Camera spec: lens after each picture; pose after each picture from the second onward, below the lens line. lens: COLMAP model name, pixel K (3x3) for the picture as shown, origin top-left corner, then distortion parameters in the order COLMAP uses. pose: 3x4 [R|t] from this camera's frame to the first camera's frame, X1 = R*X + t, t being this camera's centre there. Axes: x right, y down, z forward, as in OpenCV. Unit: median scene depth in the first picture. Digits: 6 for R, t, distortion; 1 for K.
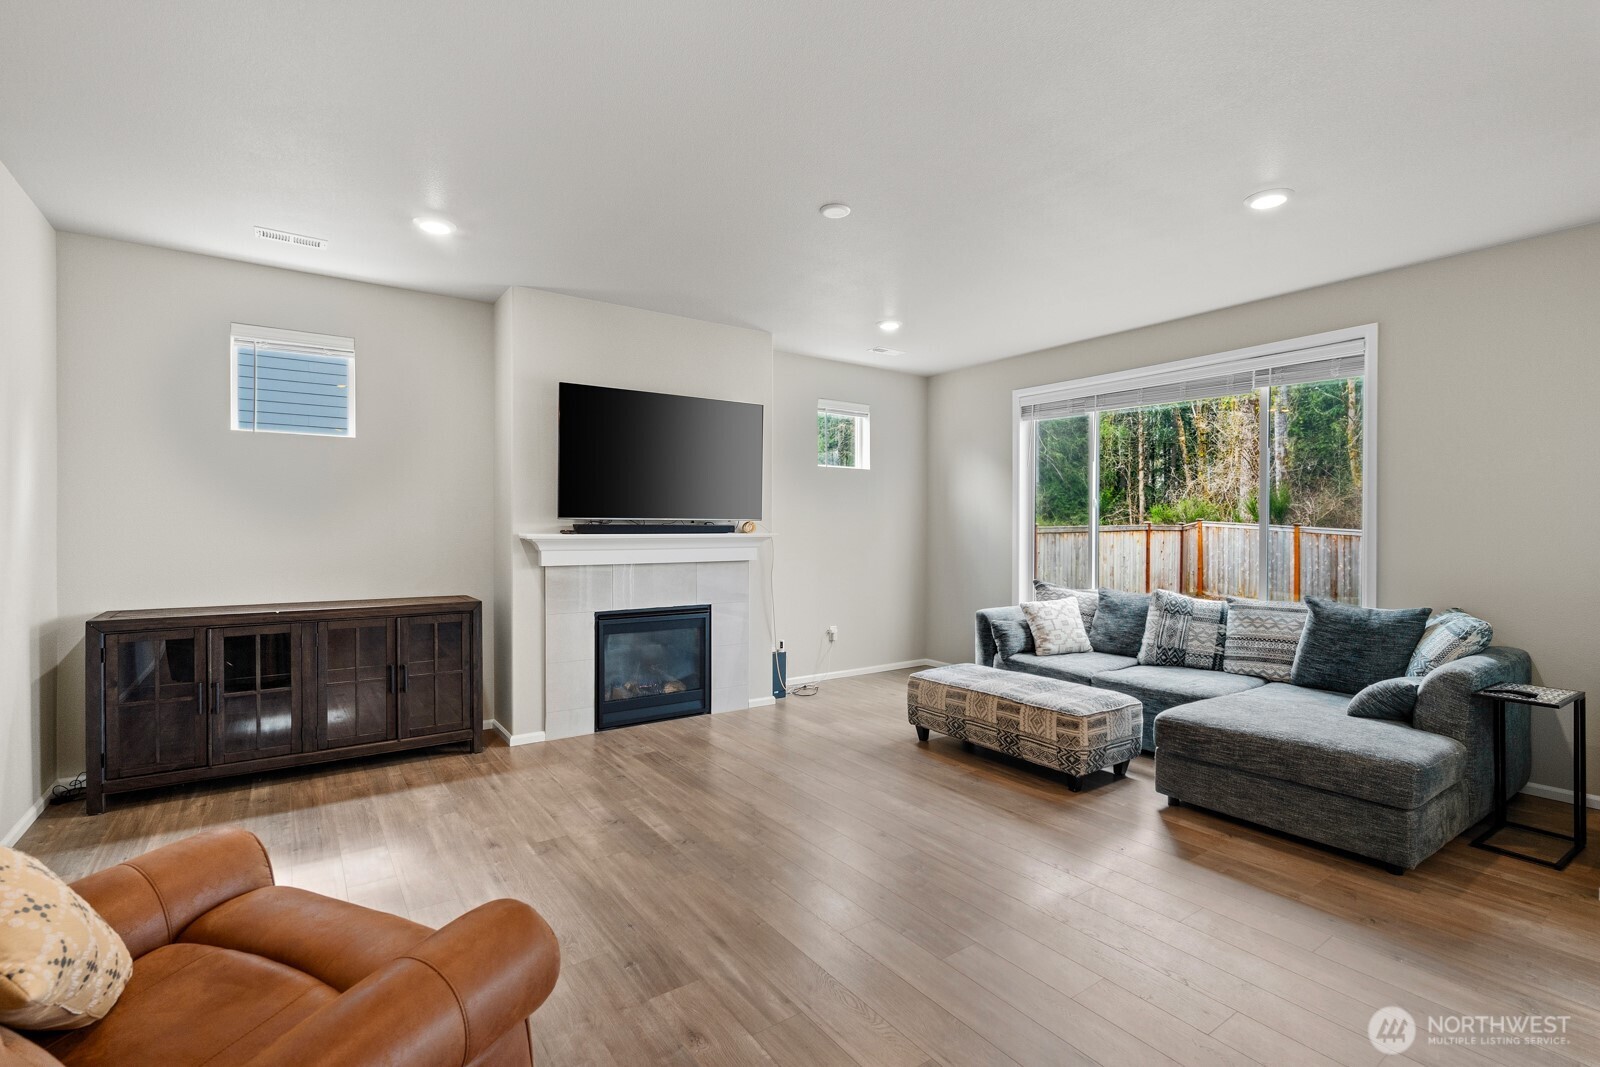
lens RADIAL K [[733.6, 0, 796.3], [0, 733.6, 528.9], [0, 0, 1]] dist [-0.010482, 0.002446]
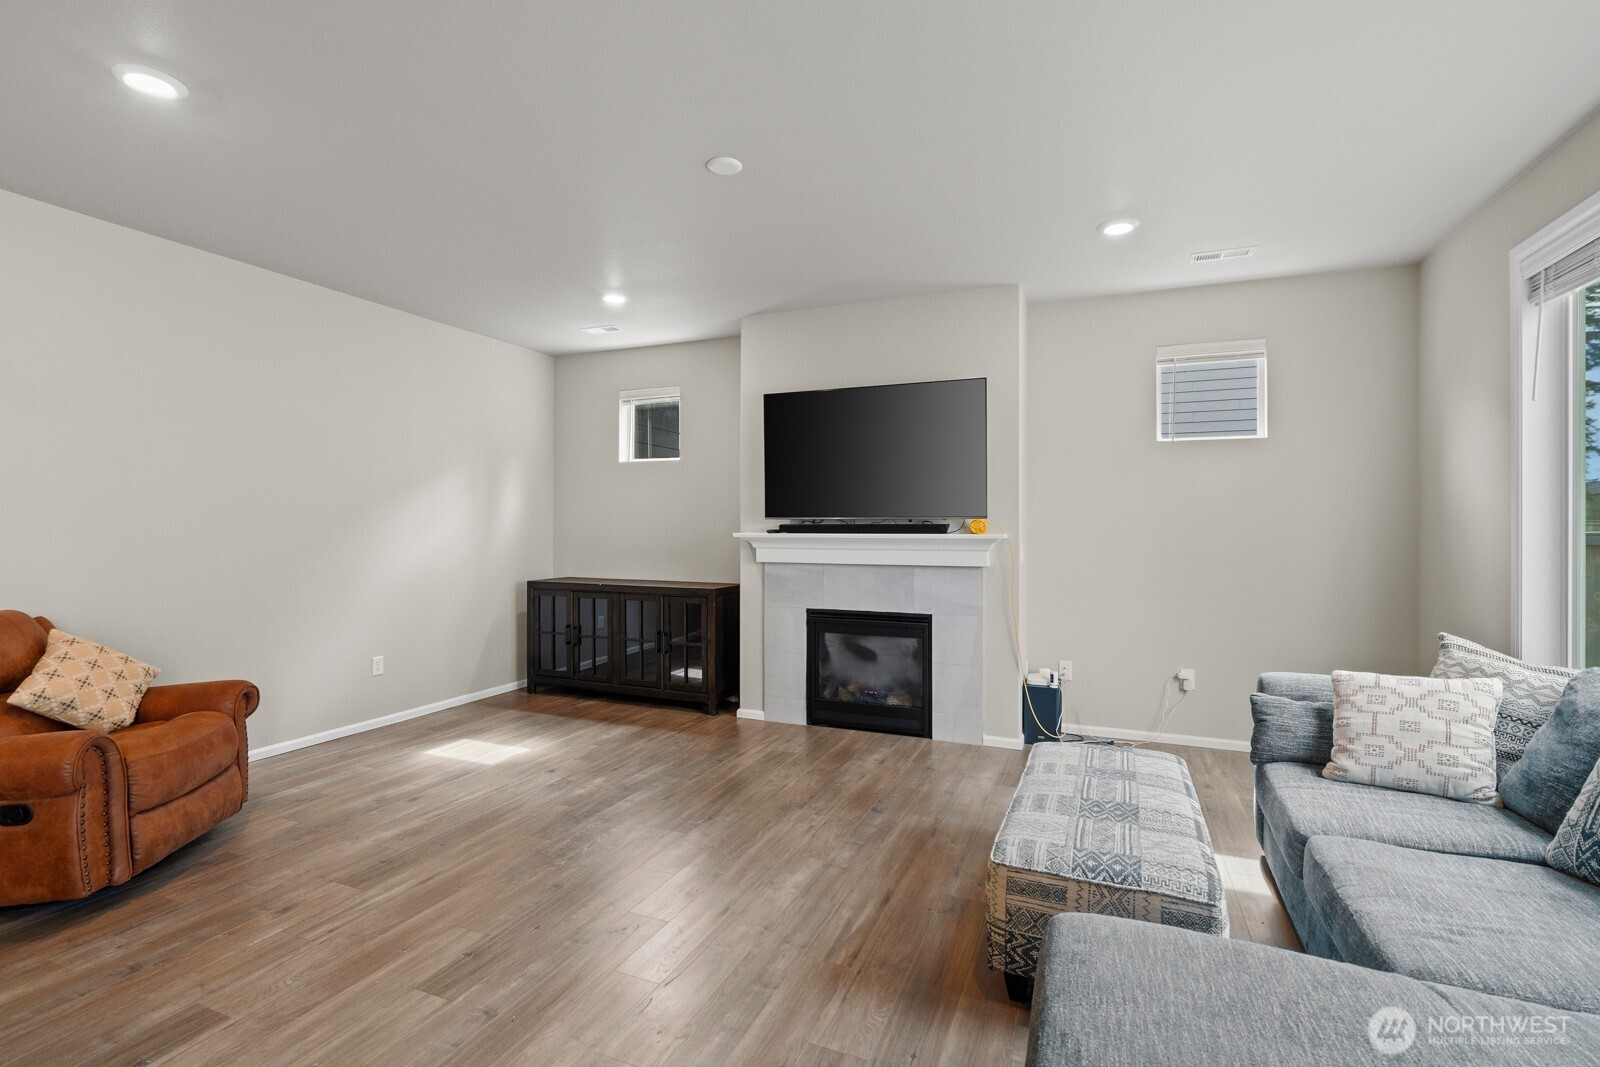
lens RADIAL K [[733.6, 0, 808.9], [0, 733.6, 531.4], [0, 0, 1]] dist [-0.010482, 0.002446]
pose [[0.537143, 0.004535, -0.843479, 0.594502], [-0.003053, 0.999989, 0.003432, 0.000544], [0.843486, 0.000732, 0.537151, 0.439563]]
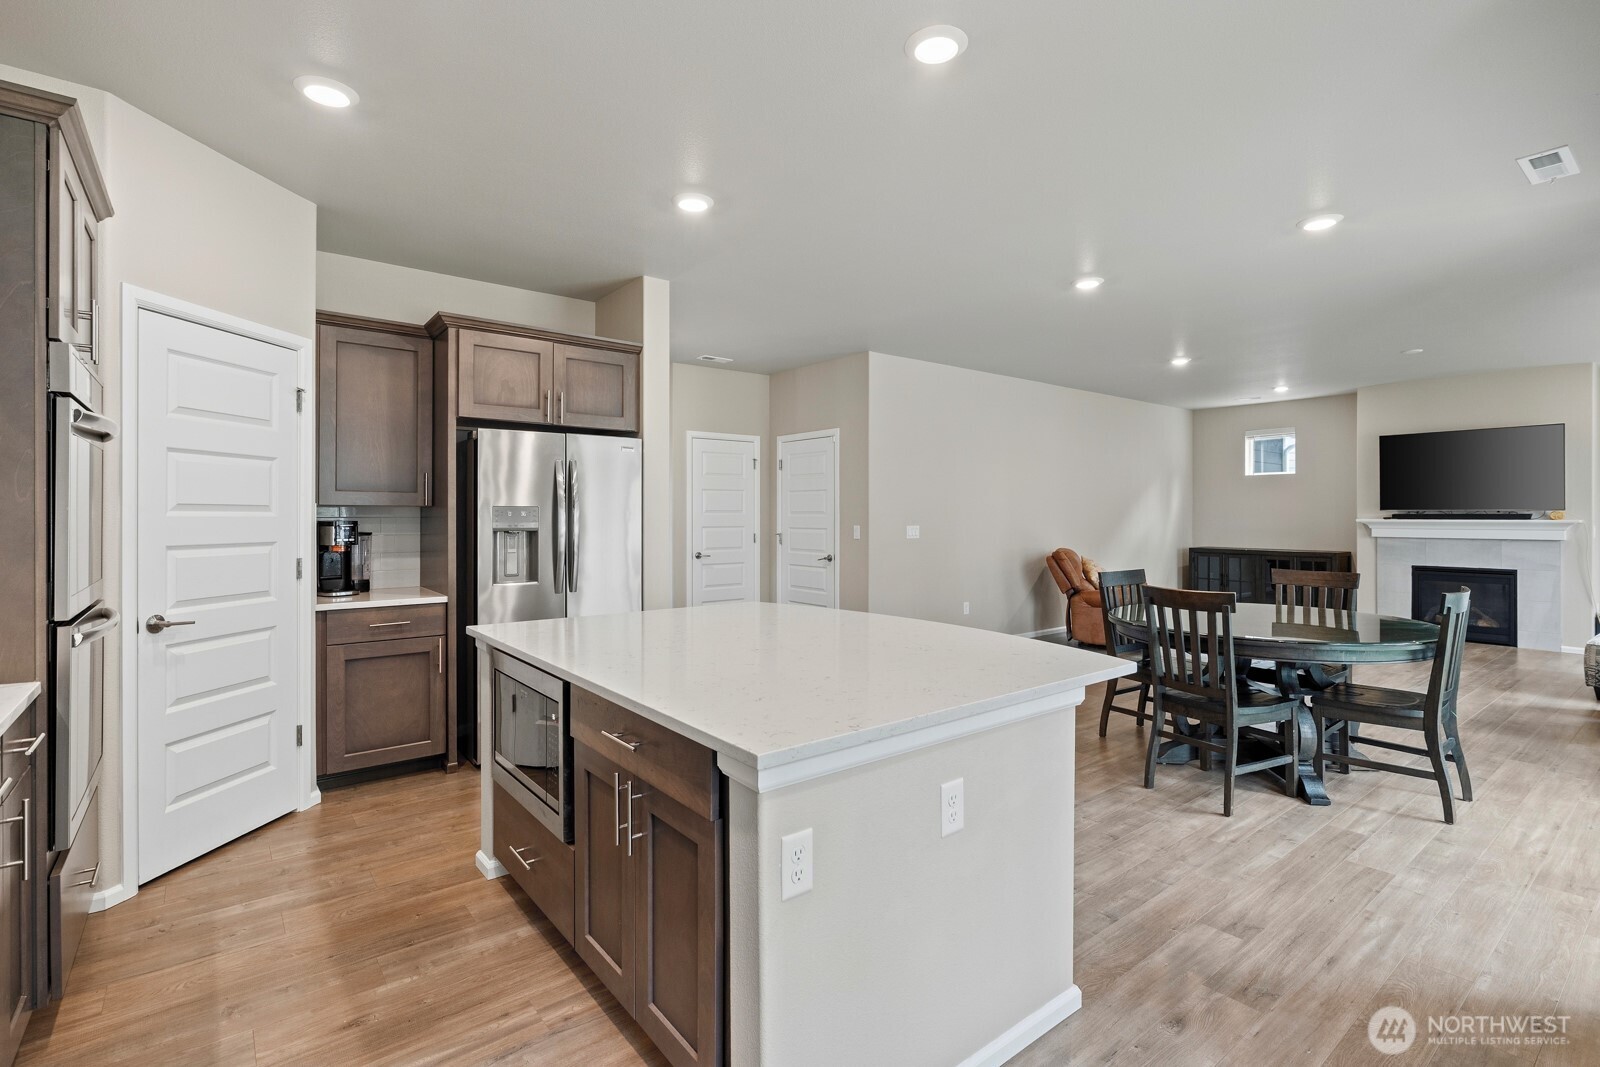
lens RADIAL K [[733.6, 0, 811.3], [0, 733.6, 516.8], [0, 0, 1]] dist [-0.010482, 0.002446]
pose [[0.049220, 0.001542, -0.998787, 1.331726], [-0.001880, 0.999997, 0.001451, 0.000774], [0.998786, 0.001806, 0.049223, -0.470756]]
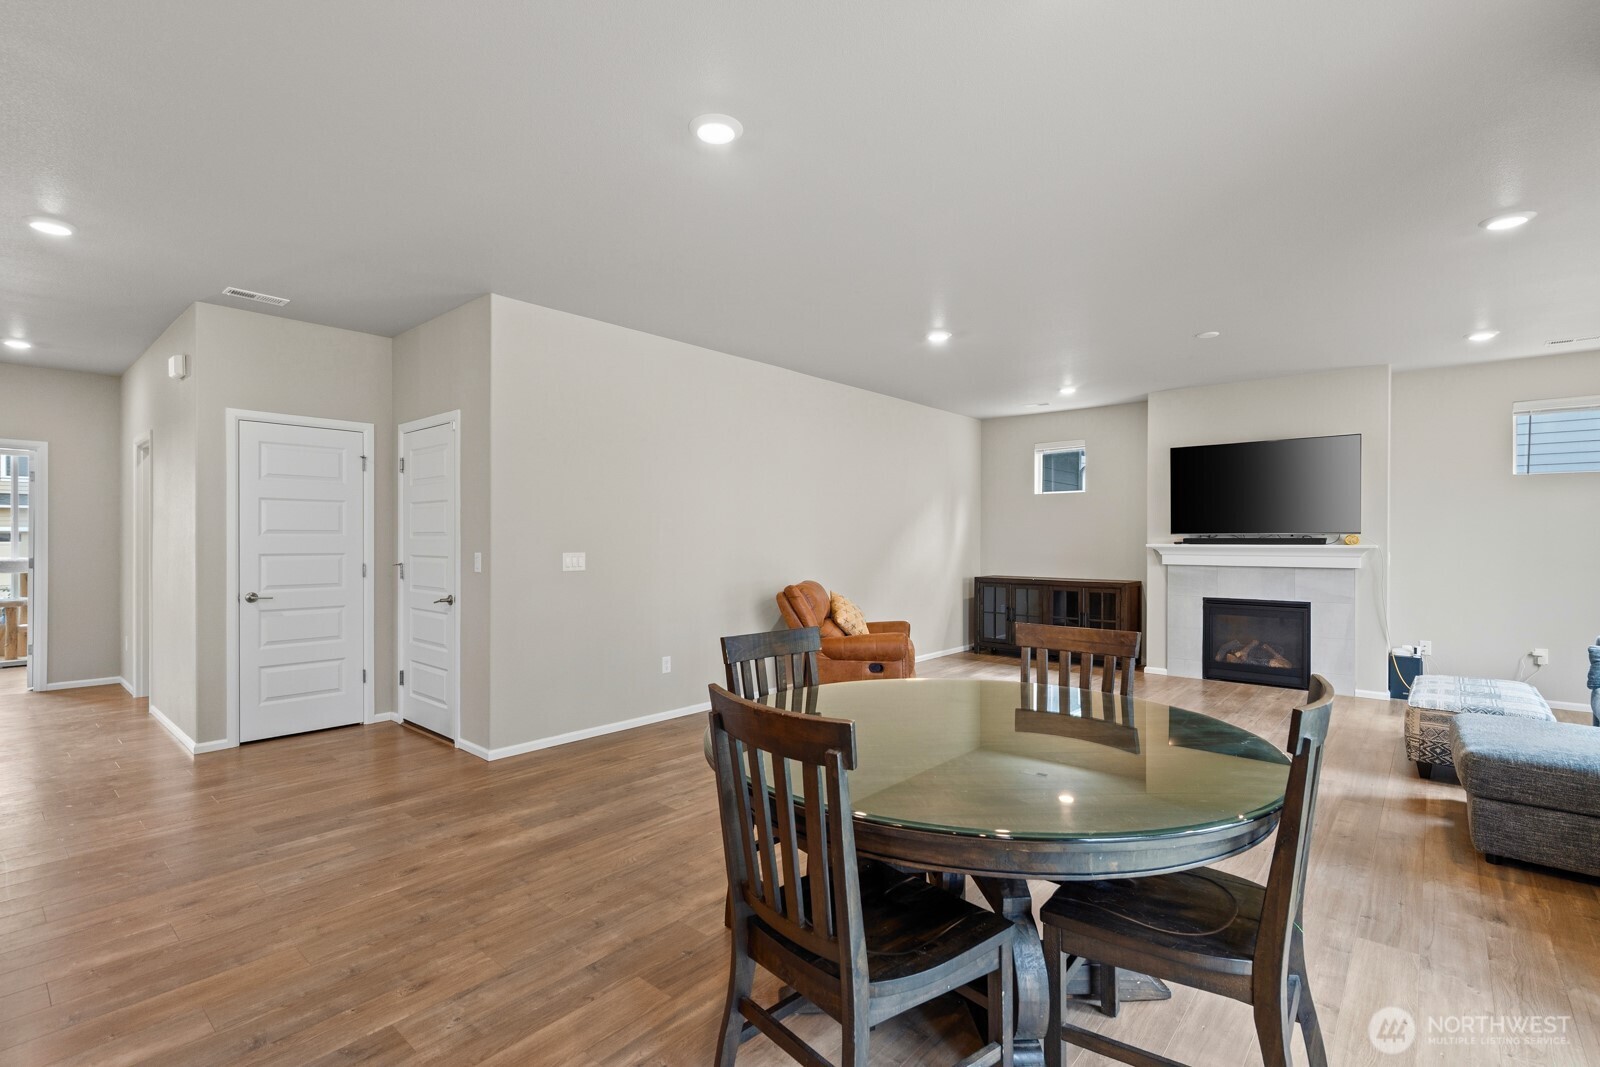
lens RADIAL K [[733.6, 0, 792.8], [0, 733.6, 546.5], [0, 0, 1]] dist [-0.010482, 0.002446]
pose [[0.231679, 0.007162, -0.972766, 0.956280], [-0.003350, 0.999973, 0.006564, 0.003636], [0.972786, 0.001738, 0.231697, -0.146149]]
